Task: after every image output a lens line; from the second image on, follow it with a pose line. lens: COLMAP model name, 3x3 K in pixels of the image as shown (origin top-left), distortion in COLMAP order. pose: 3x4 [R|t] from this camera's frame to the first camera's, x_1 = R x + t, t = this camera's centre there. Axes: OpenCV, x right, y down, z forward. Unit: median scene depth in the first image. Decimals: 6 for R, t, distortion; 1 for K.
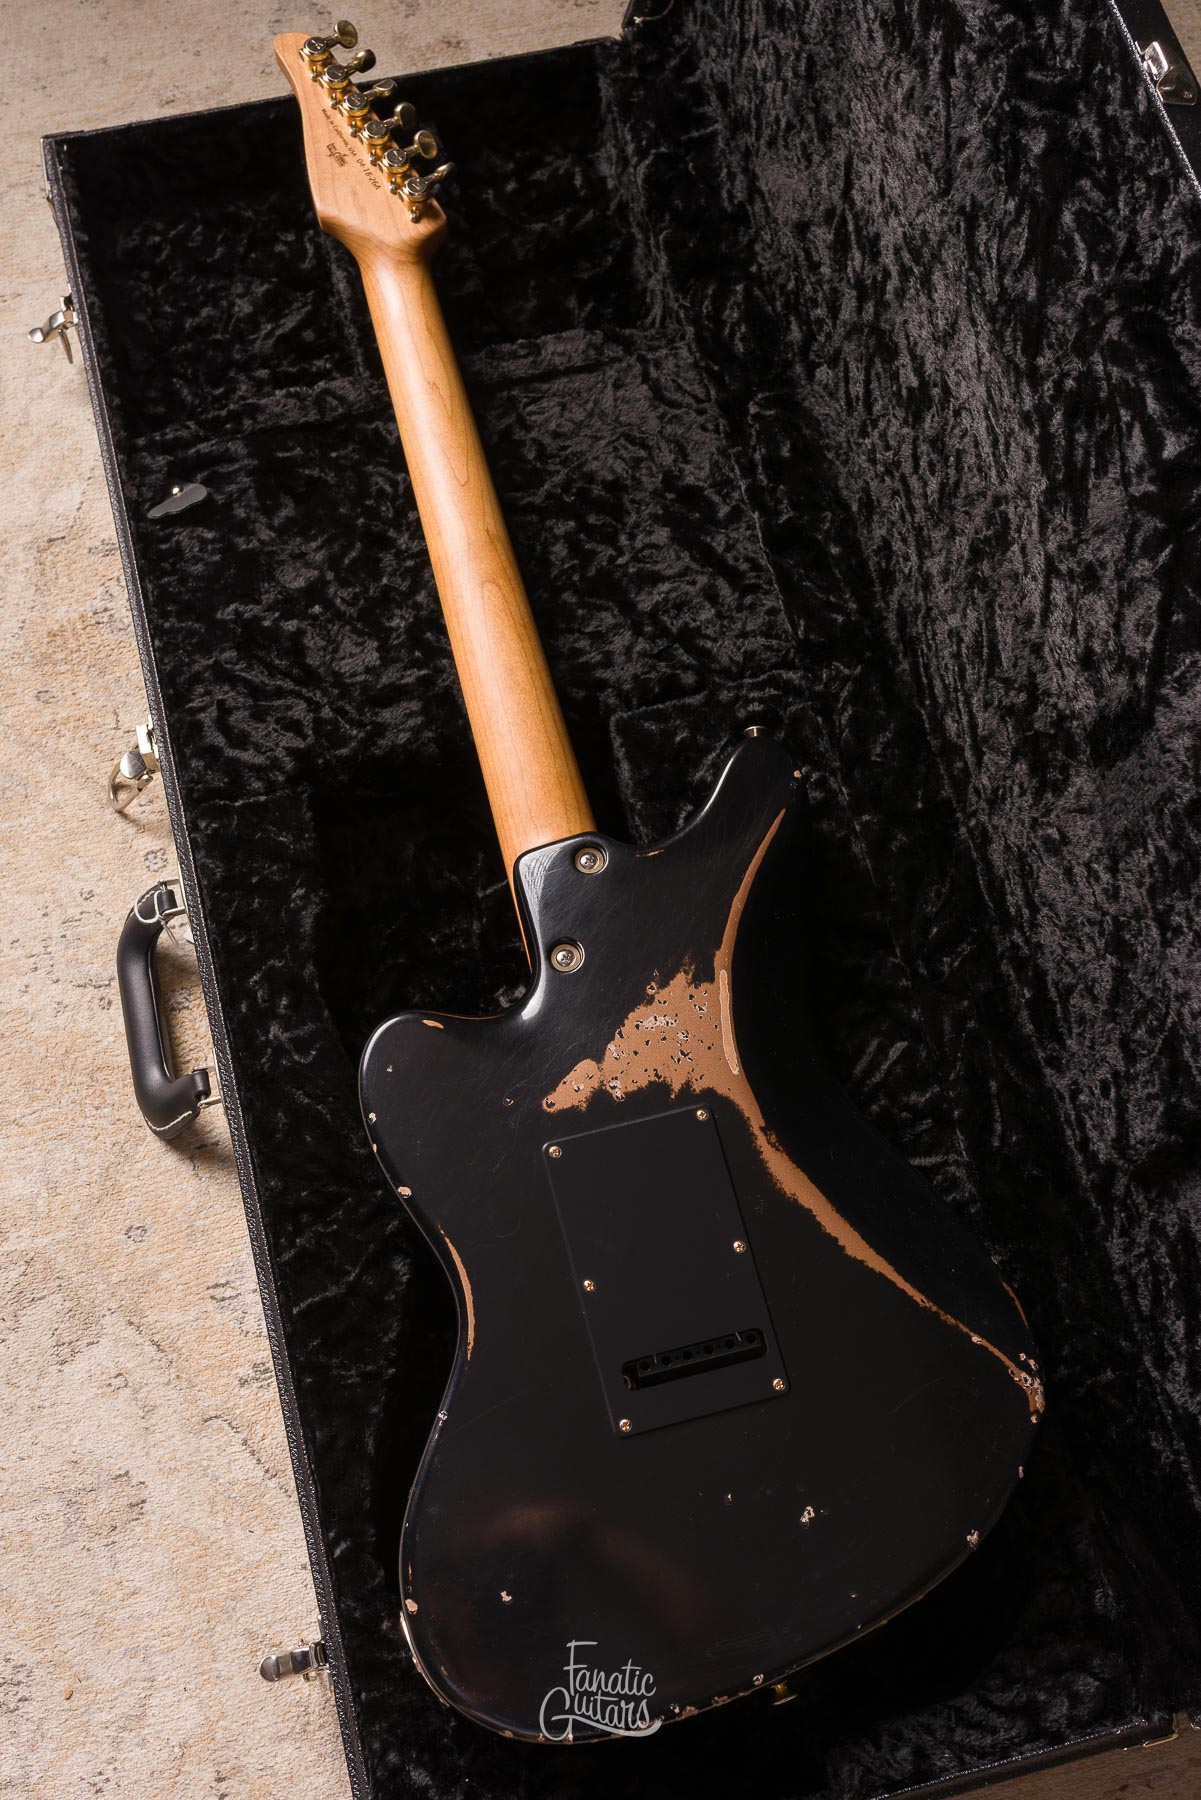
lens RADIAL K [[1982.7, 0, 608.3], [0, 1982.7, 908.6], [0, 0, 1]] dist [-0.005214, -0.002921]
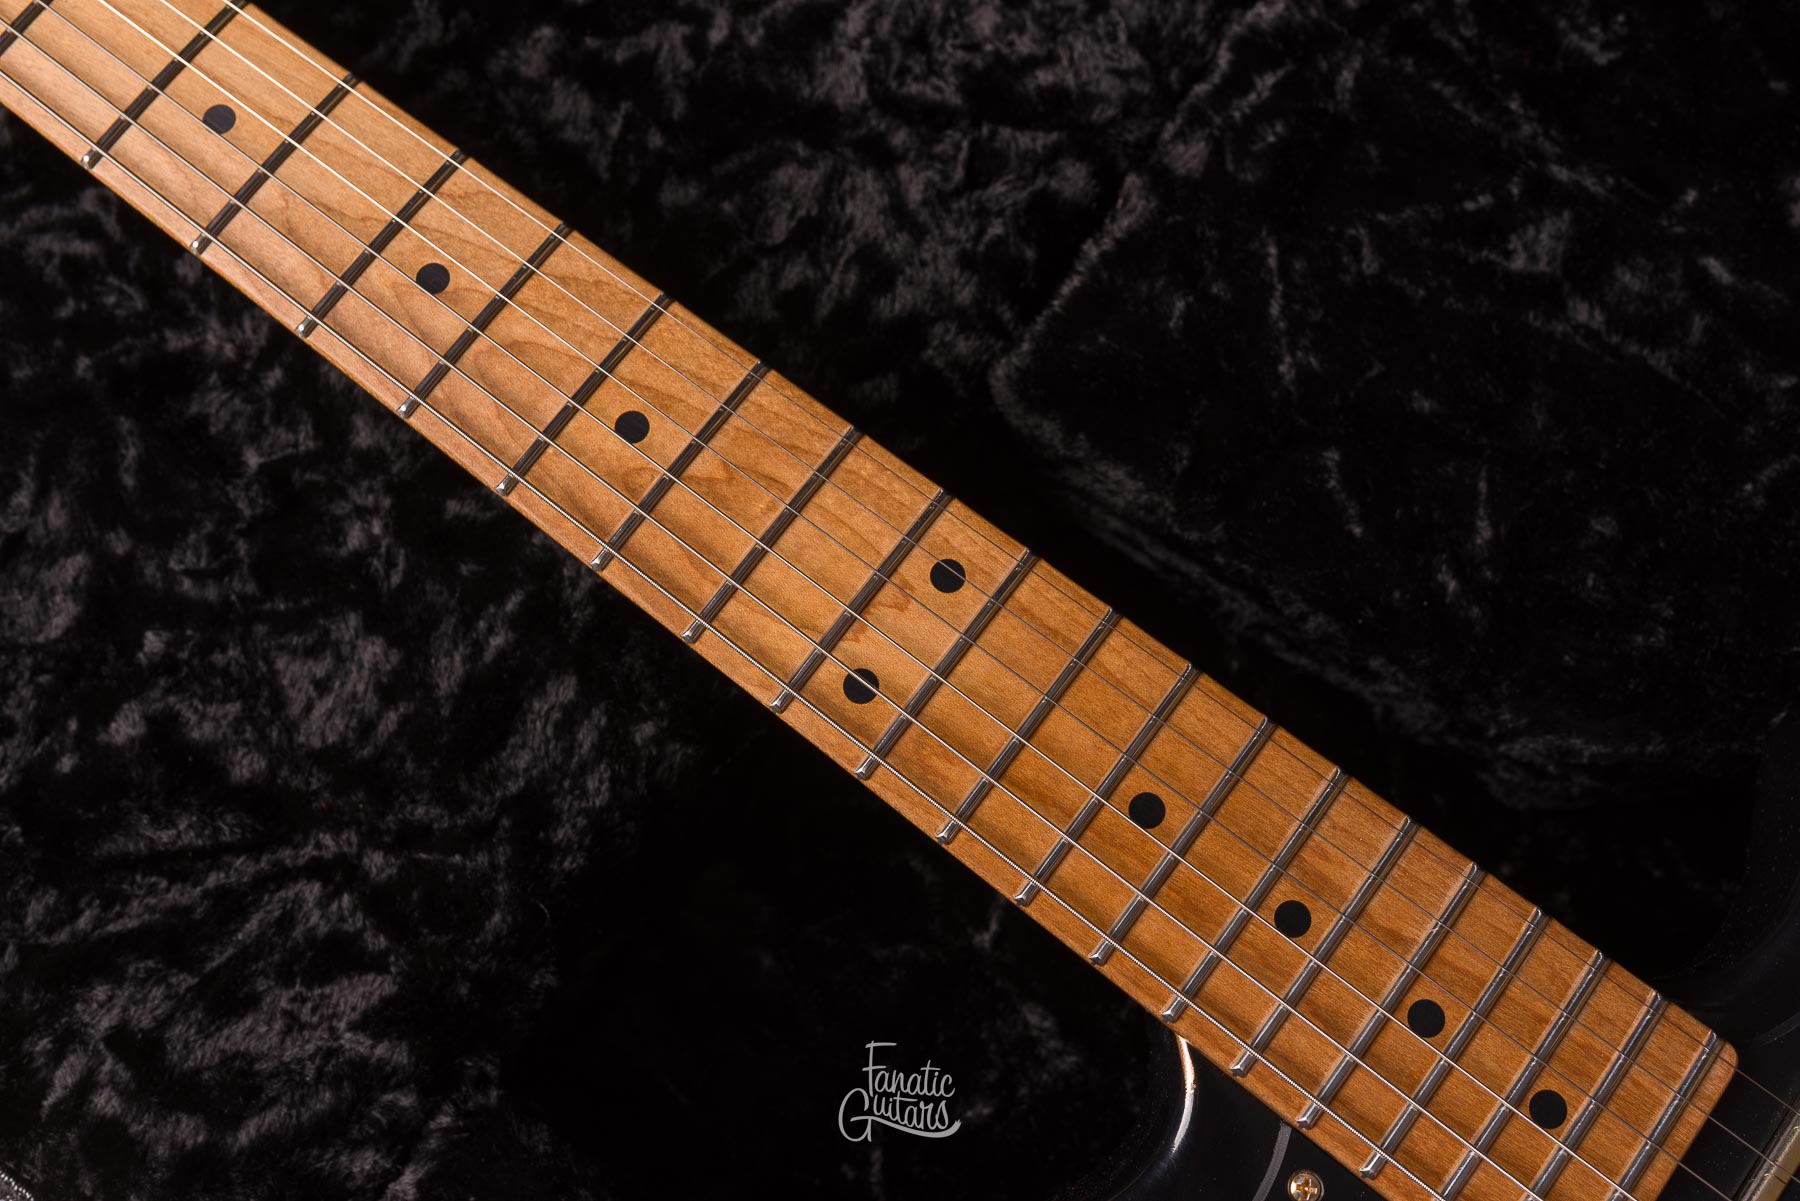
lens RADIAL K [[1818.3, 0, 901.6], [0, 1818.3, 600.6], [0, 0, 1]] dist [0.003432, -0.004223]
pose [[0.770765, -0.626117, 0.117889, -0.079239], [0.598222, 0.774875, 0.204204, -0.147396], [-0.219205, -0.086869, 0.971804, 0.670311]]
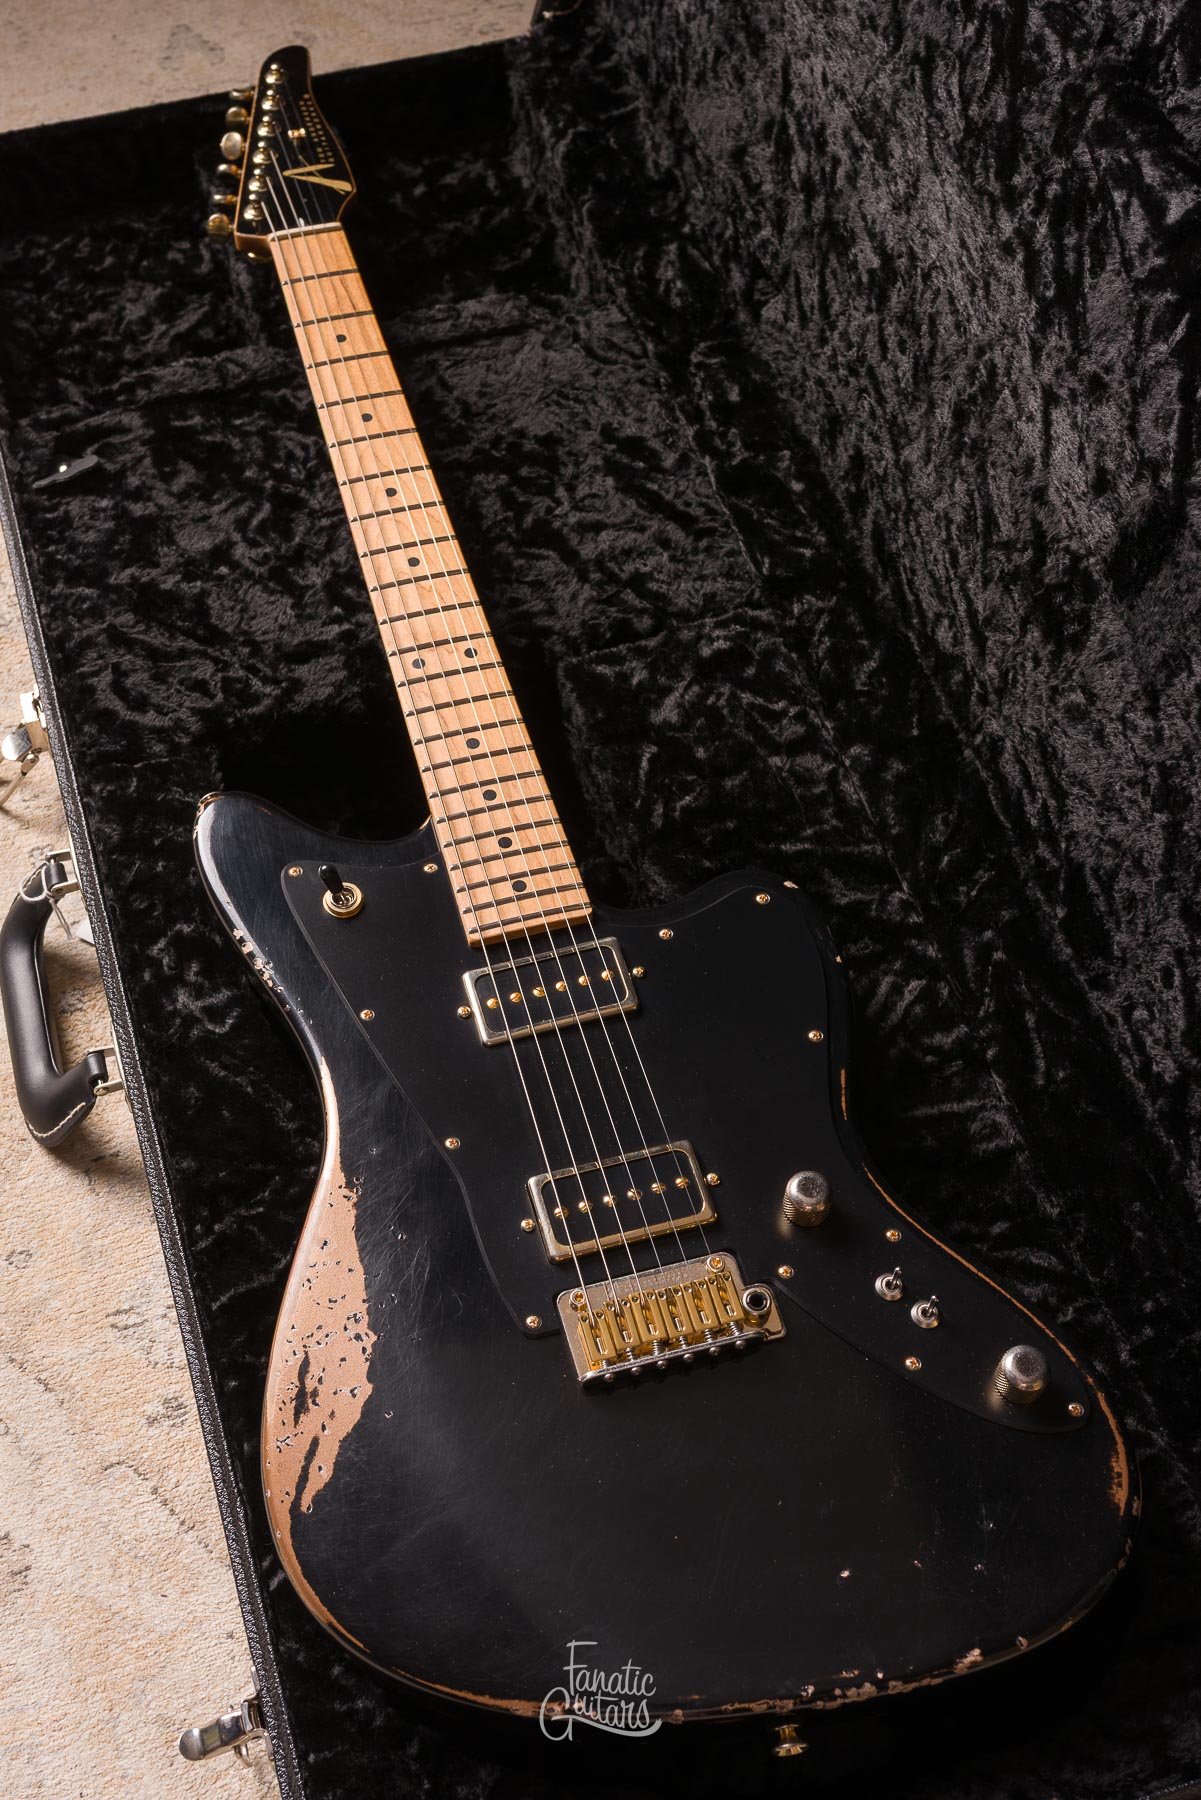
lens RADIAL K [[2147.3, 0, 540.0], [0, 2147.3, 901.6], [0, 0, 1]] dist [-0.002942, -0.013031]
pose [[0.998947, -0.044621, 0.010628, -0.021815], [0.045817, 0.981655, -0.185080, 0.186180], [-0.002174, 0.185372, 0.982666, 0.079850]]
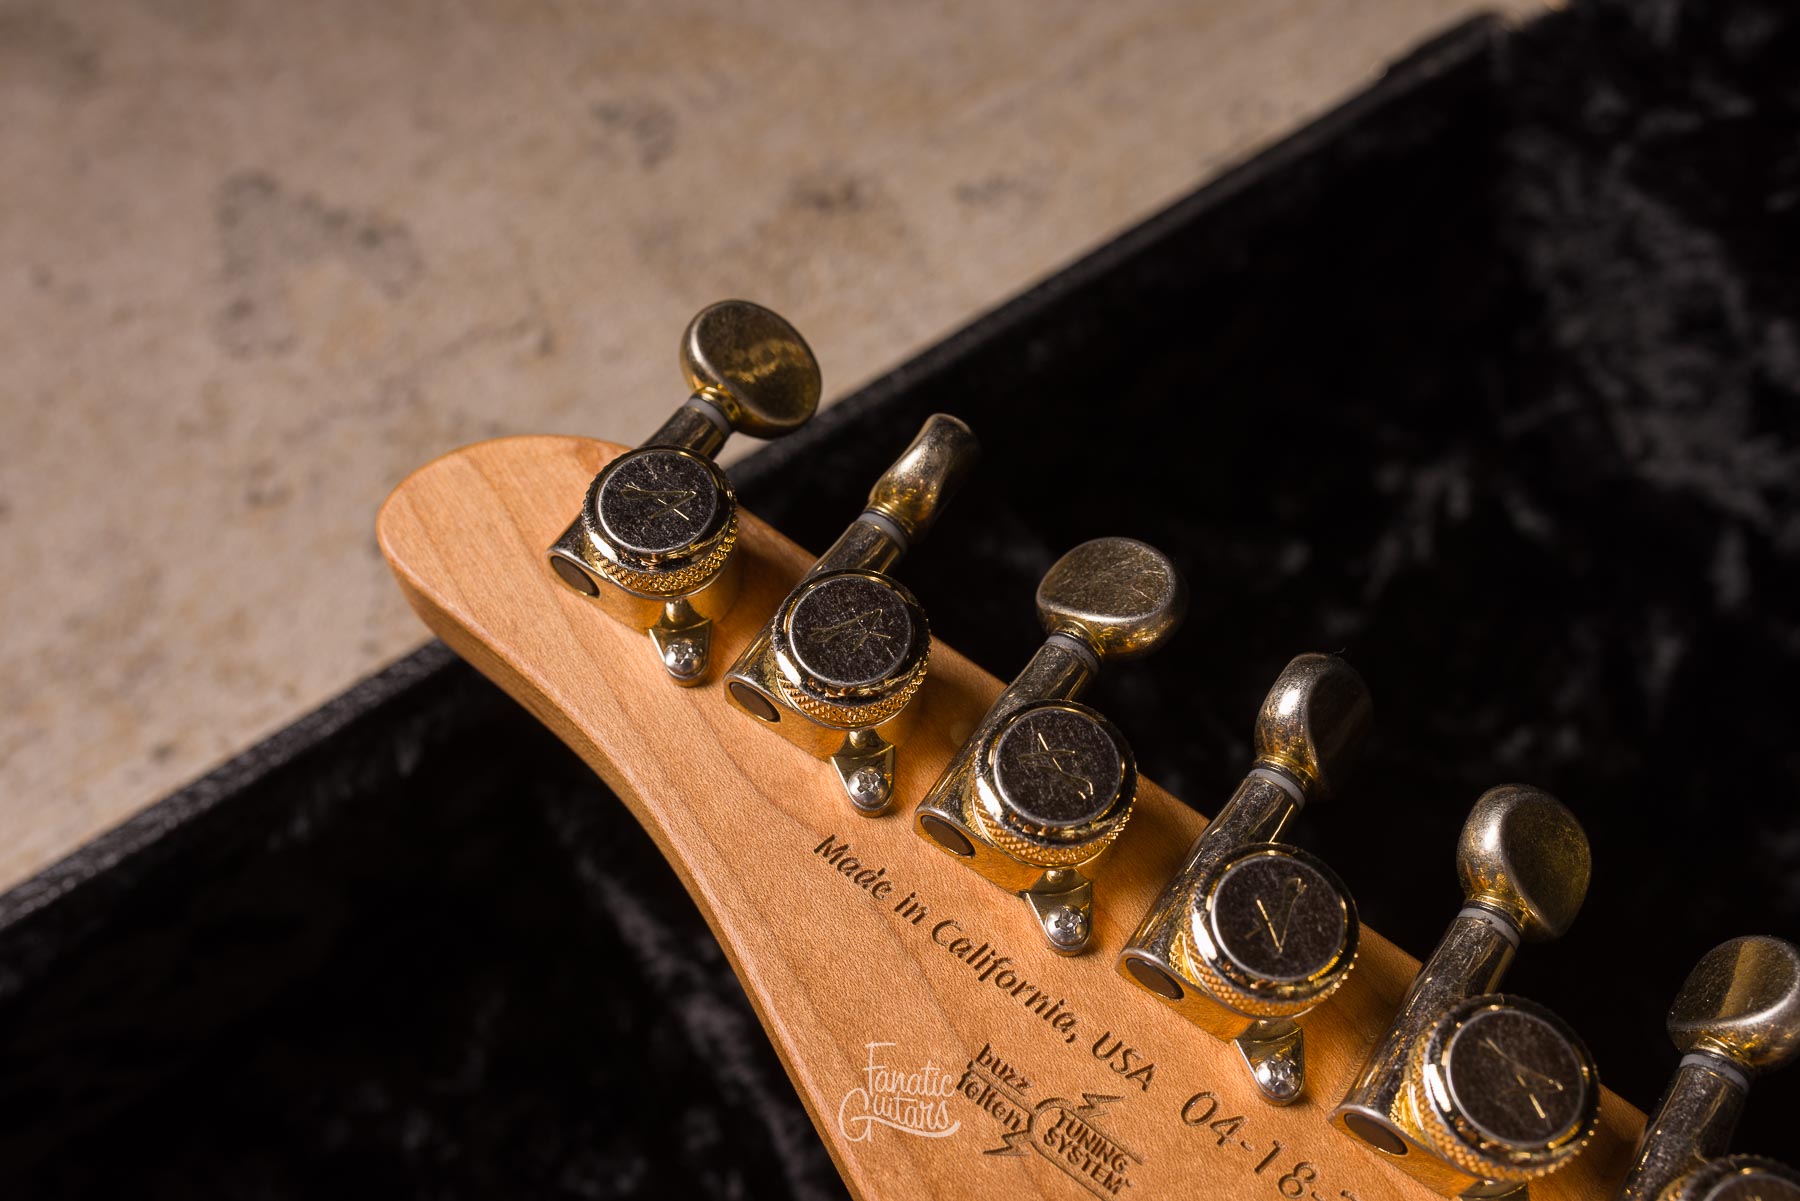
lens RADIAL K [[1884.9, 0, 897.2], [0, 1884.9, 602.0], [0, 0, 1]] dist [0.000716, 0.004682]
pose [[0.929844, -0.335441, 0.151225, -0.167956], [0.351580, 0.931199, -0.096226, -0.436813], [-0.108542, 0.142642, 0.983805, 0.908671]]
